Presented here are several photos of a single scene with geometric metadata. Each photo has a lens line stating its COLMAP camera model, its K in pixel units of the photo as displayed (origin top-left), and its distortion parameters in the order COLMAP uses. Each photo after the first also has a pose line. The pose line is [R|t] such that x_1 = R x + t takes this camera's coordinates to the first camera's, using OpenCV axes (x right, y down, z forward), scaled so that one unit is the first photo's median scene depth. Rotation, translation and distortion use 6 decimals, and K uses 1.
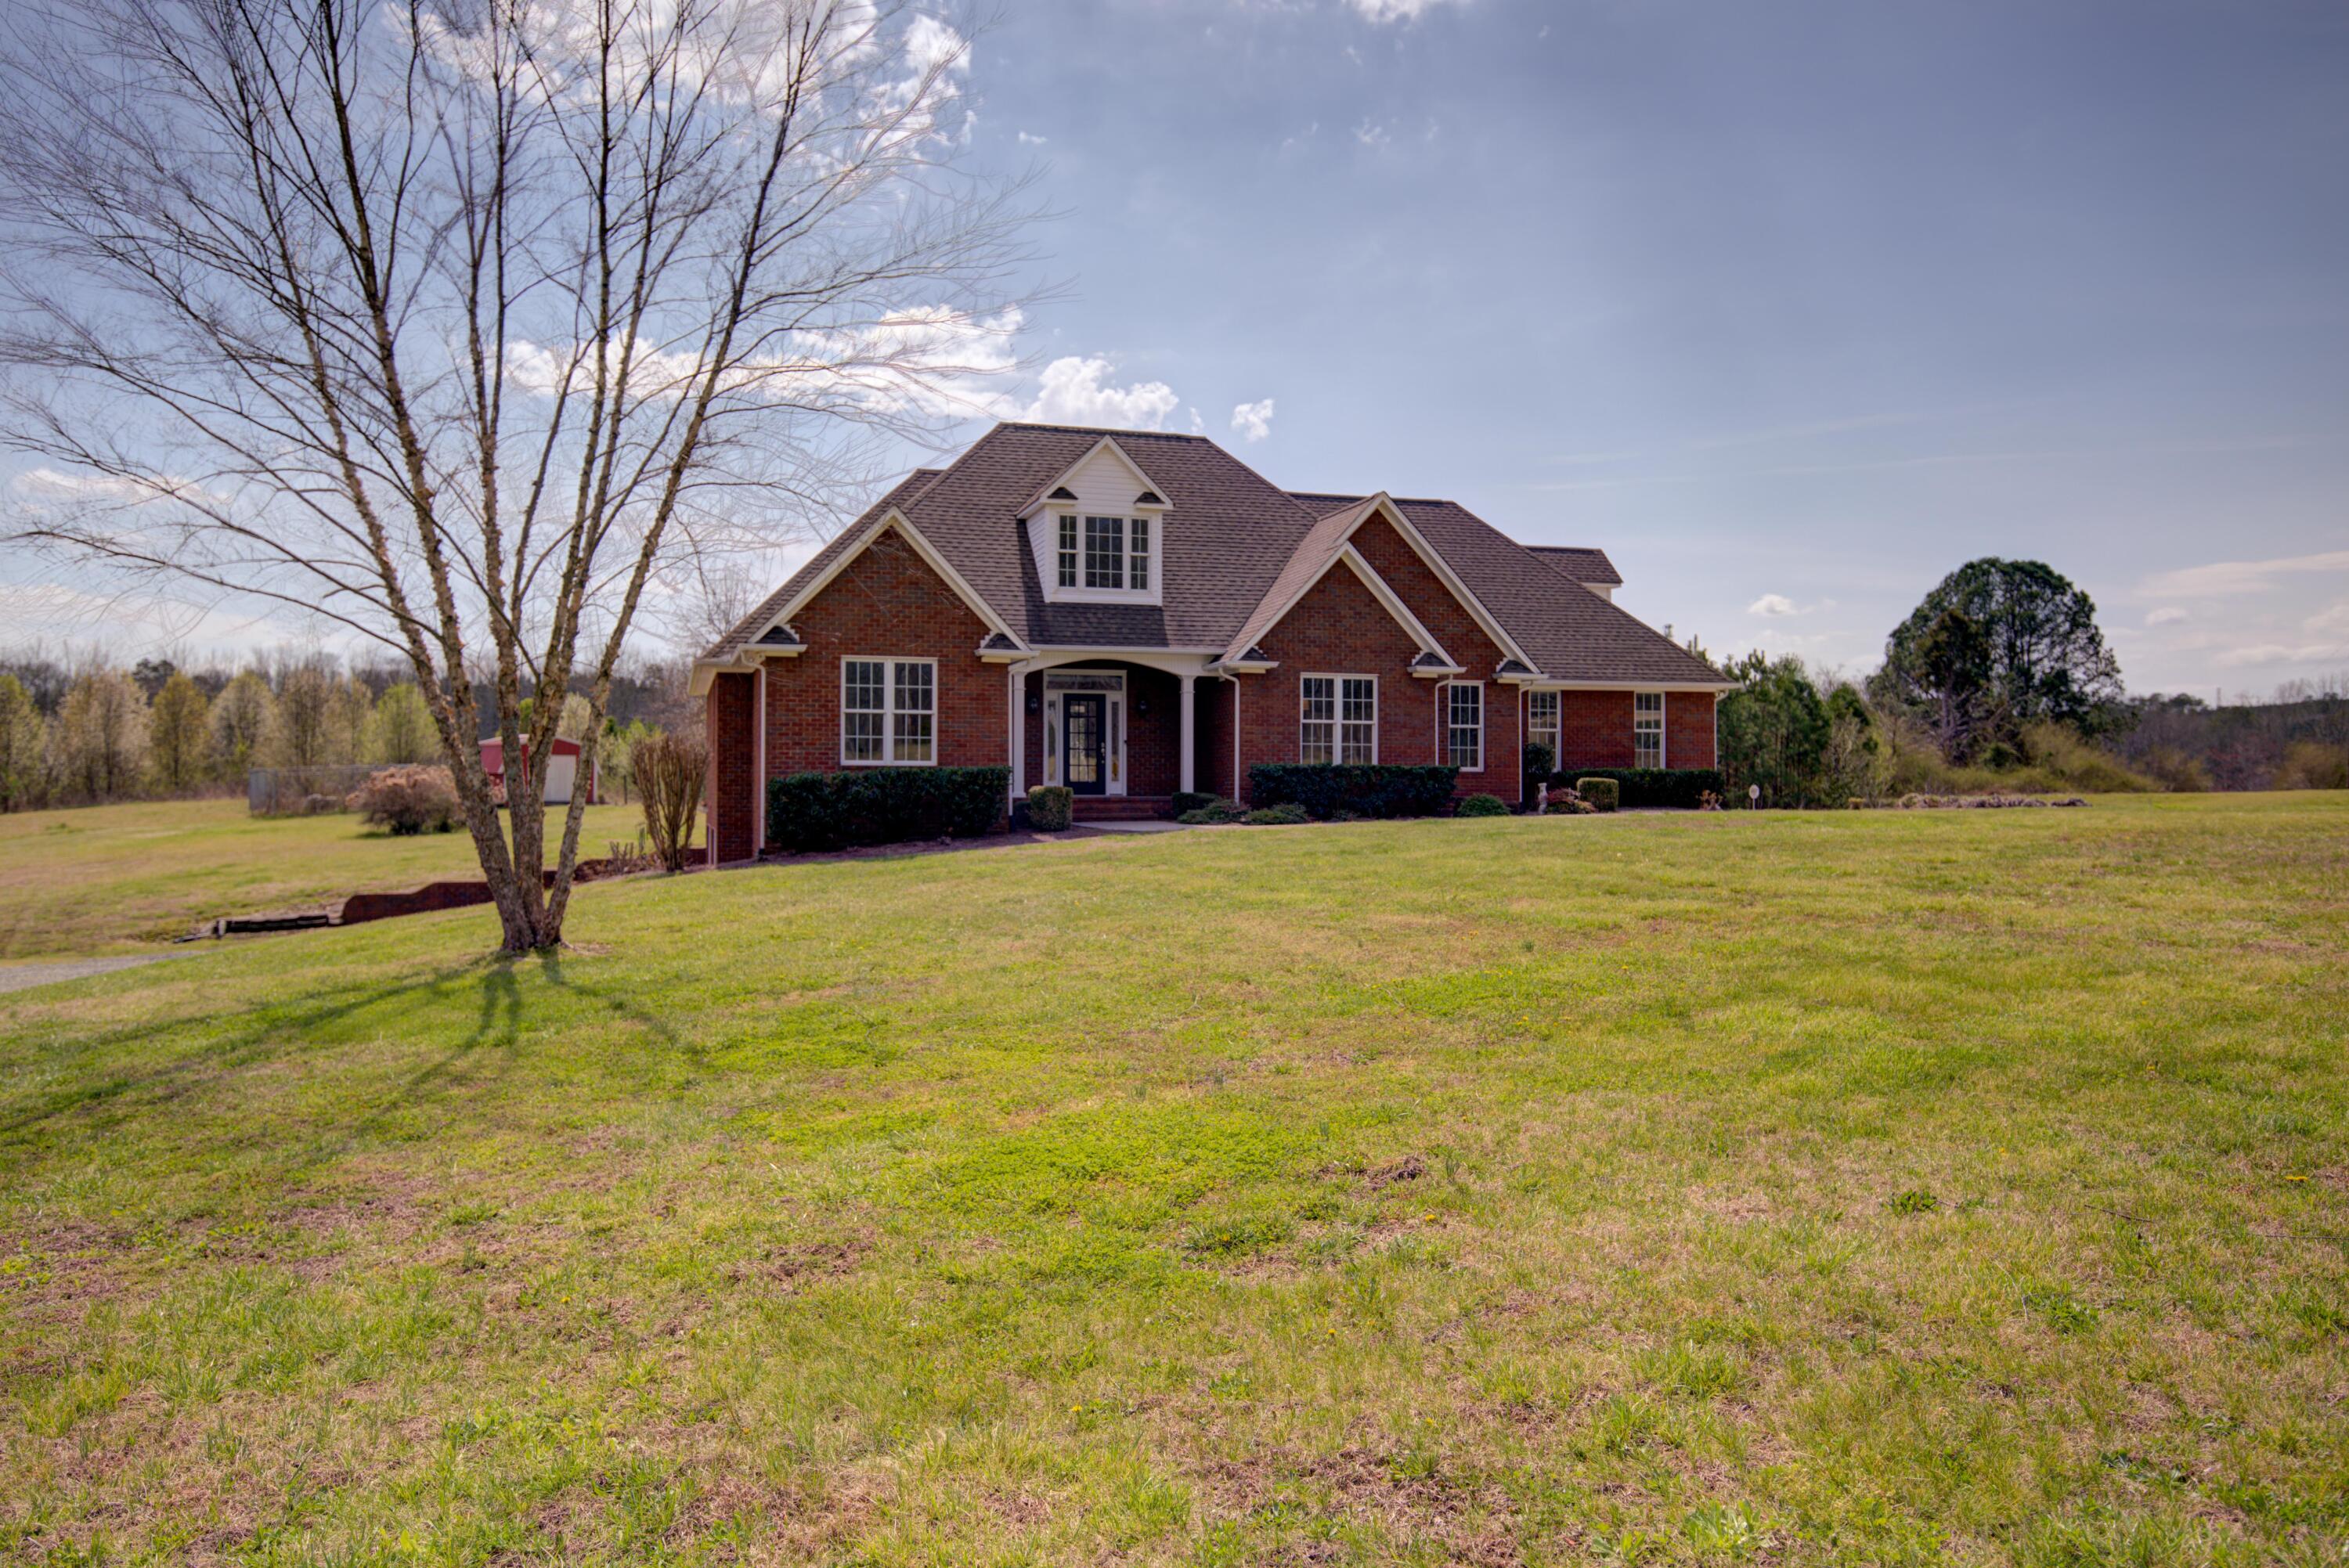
lens RADIAL K [[1694.1, 0, 1115.4], [0, 1694.1, 784.9], [0, 0, 1]] dist [0.040448, 0.002803]
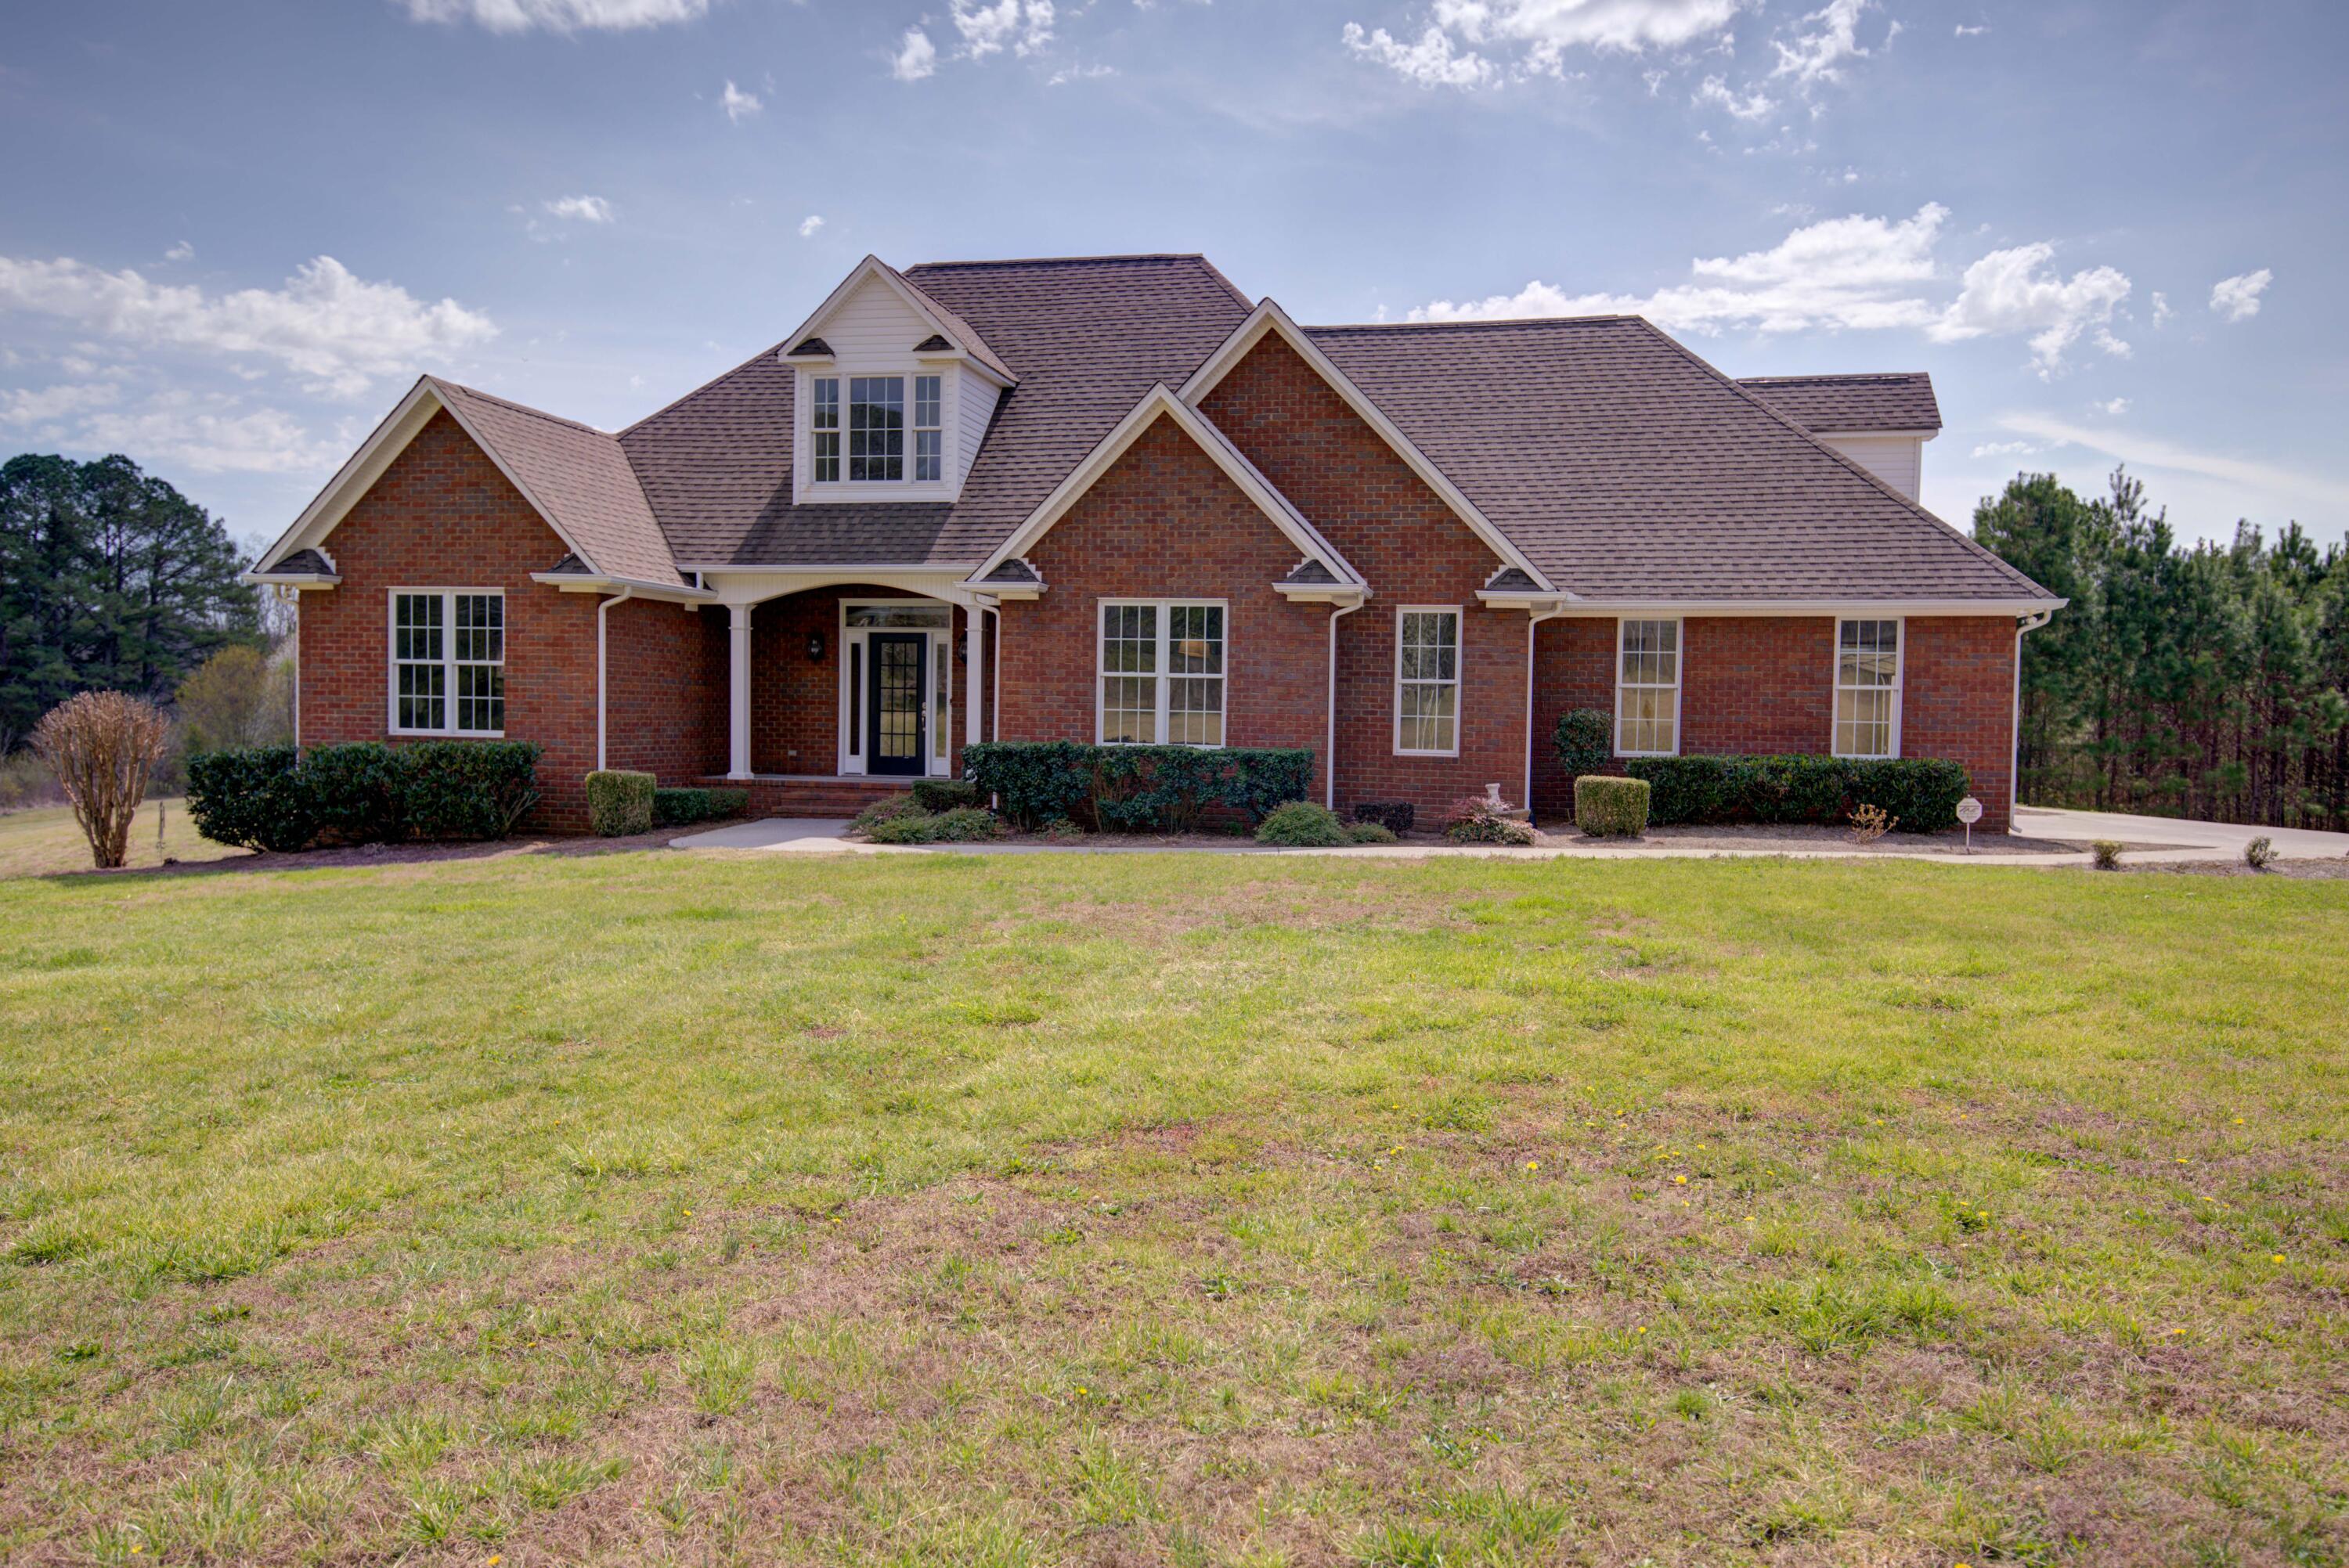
lens RADIAL K [[1694.1, 0, 1115.4], [0, 1694.1, 784.9], [0, 0, 1]] dist [0.040448, 0.002803]
pose [[0.872286, 0.027574, -0.488219, 0.417567], [-0.014879, 0.999443, 0.029862, -0.015139], [0.488770, -0.018784, 0.872210, 0.446940]]
